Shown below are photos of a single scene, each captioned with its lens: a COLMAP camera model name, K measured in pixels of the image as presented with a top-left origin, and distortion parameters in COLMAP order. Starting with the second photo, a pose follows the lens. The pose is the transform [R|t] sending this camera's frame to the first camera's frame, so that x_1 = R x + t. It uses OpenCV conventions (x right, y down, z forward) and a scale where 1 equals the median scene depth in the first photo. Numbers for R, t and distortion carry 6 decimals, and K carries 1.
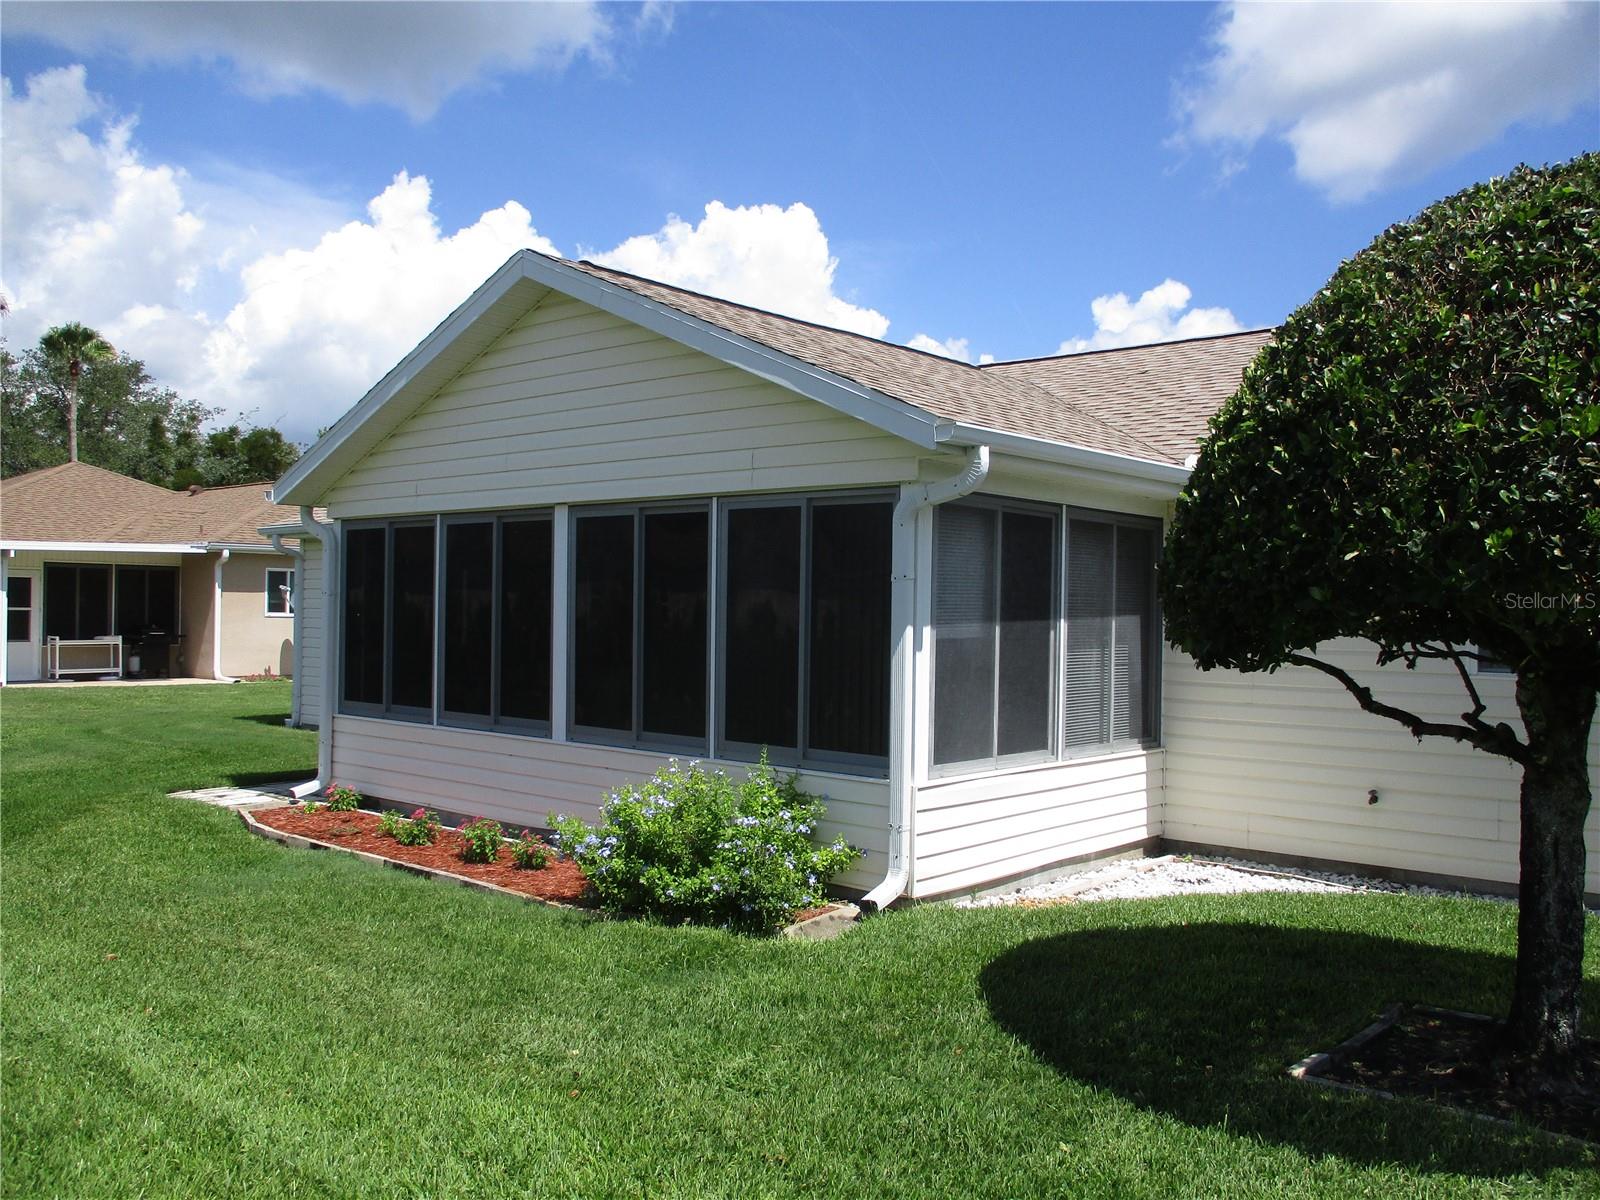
lens RADIAL K [[1305.4, 0, 800.0], [0, 1305.4, 600.0], [0, 0, 1]] dist [-0.003390, -0.009042]
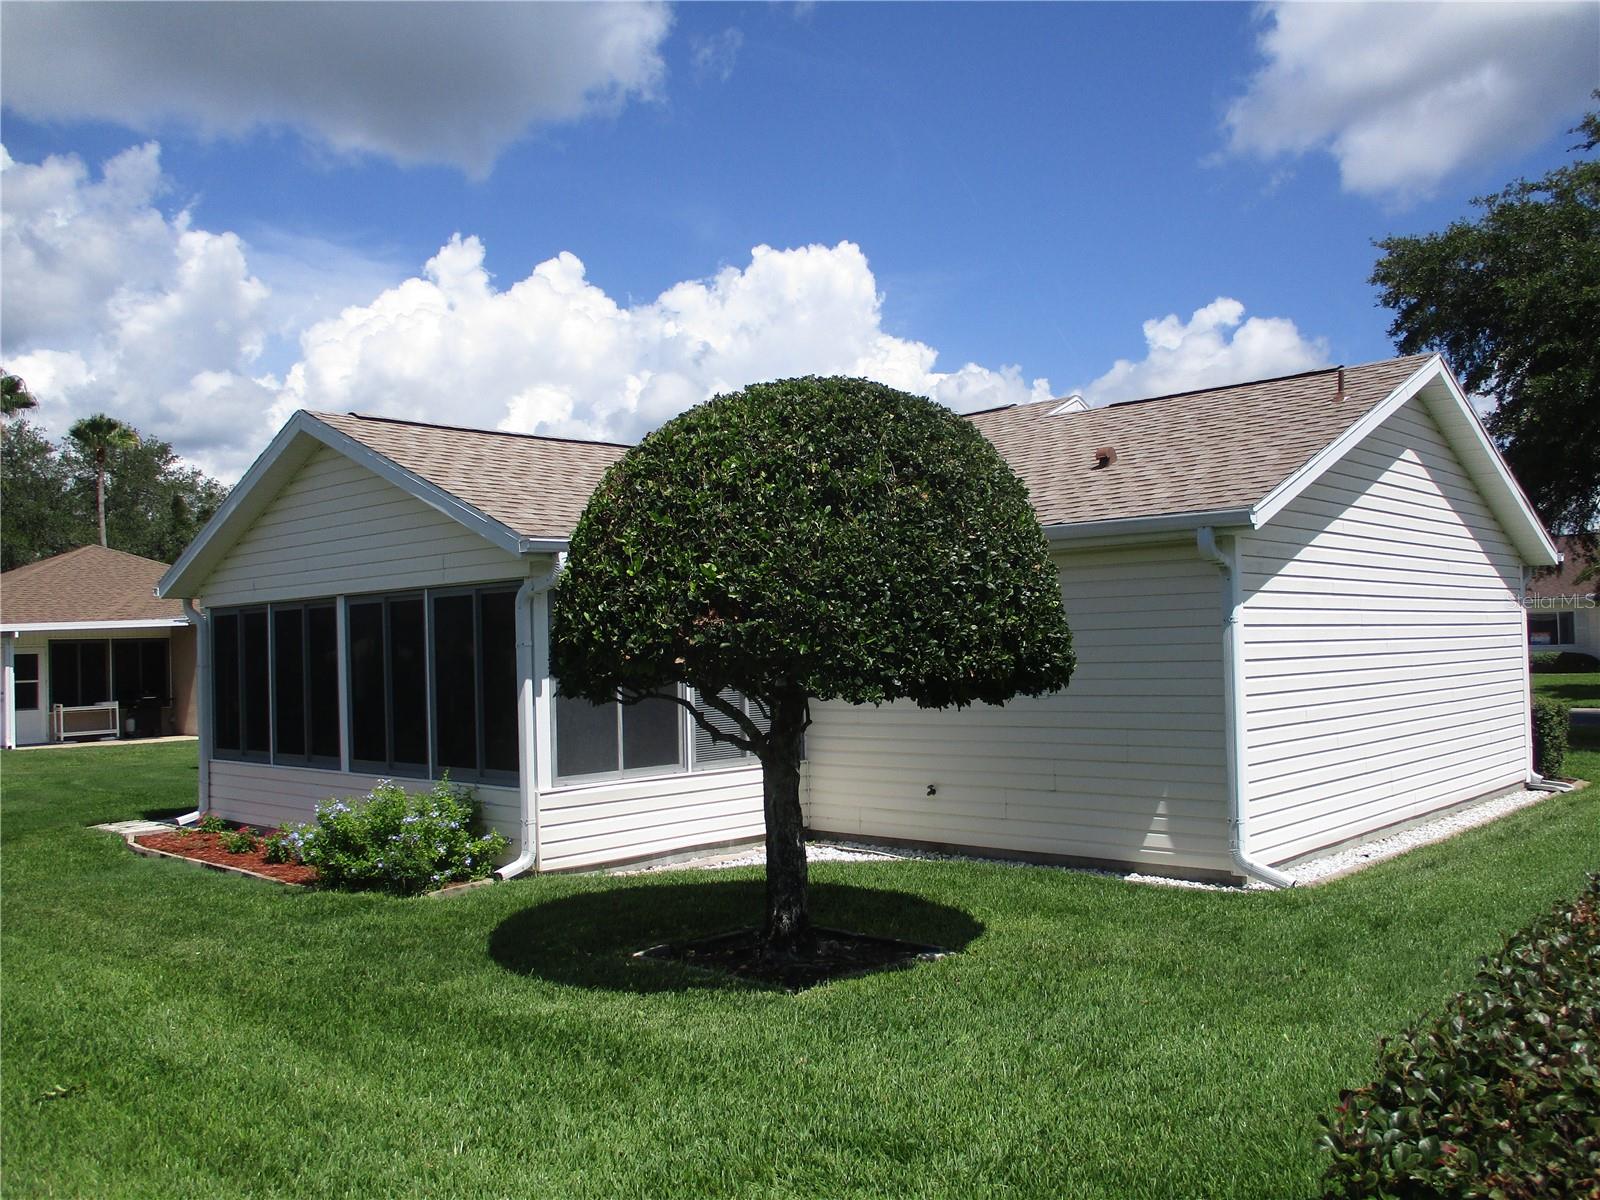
lens RADIAL K [[1305.4, 0, 800.0], [0, 1305.4, 600.0], [0, 0, 1]] dist [-0.003390, -0.009042]
pose [[0.998188, -0.043553, -0.041513, 0.336180], [0.042425, 0.998716, -0.027669, -0.010809], [0.042664, 0.025858, 0.998755, -0.311131]]
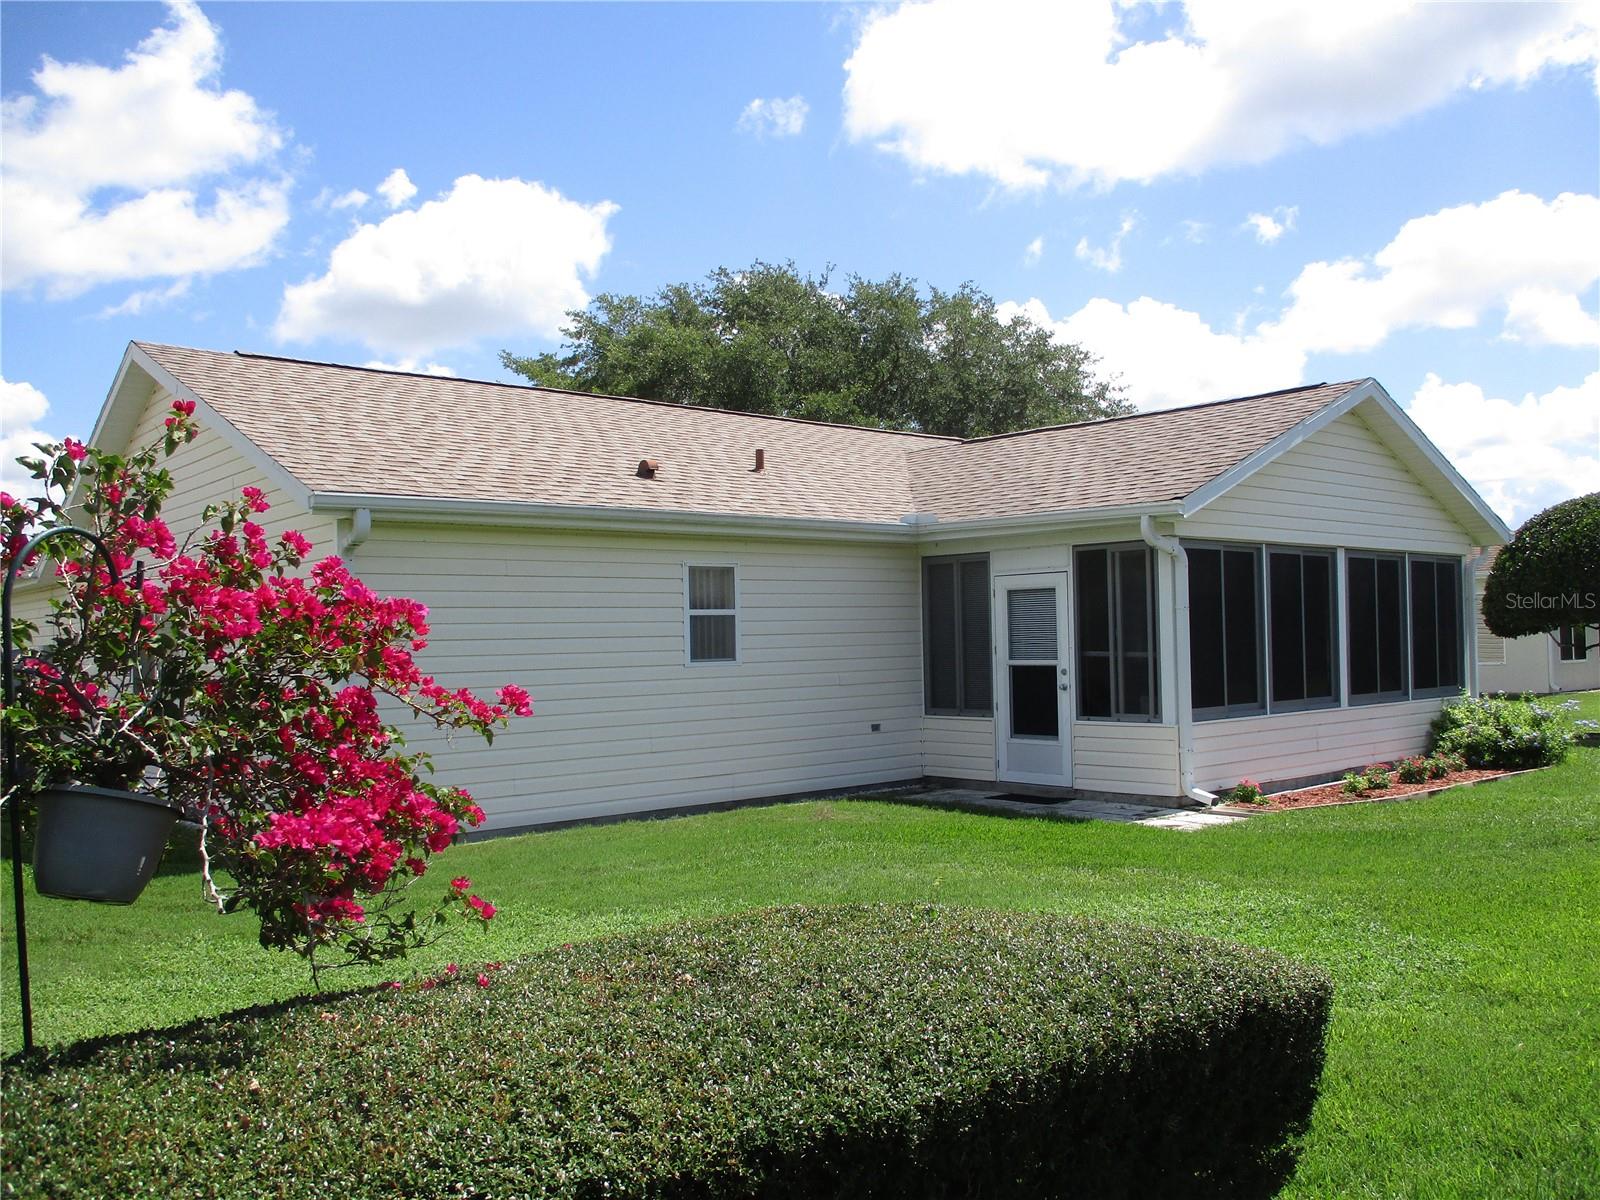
lens RADIAL K [[1305.4, 0, 800.0], [0, 1305.4, 600.0], [0, 0, 1]] dist [-0.003390, -0.009042]
pose [[0.155463, 0.005561, 0.987826, -1.693153], [0.005085, 0.999966, -0.006430, -0.007047], [-0.987829, 0.006023, 0.155430, 1.343769]]
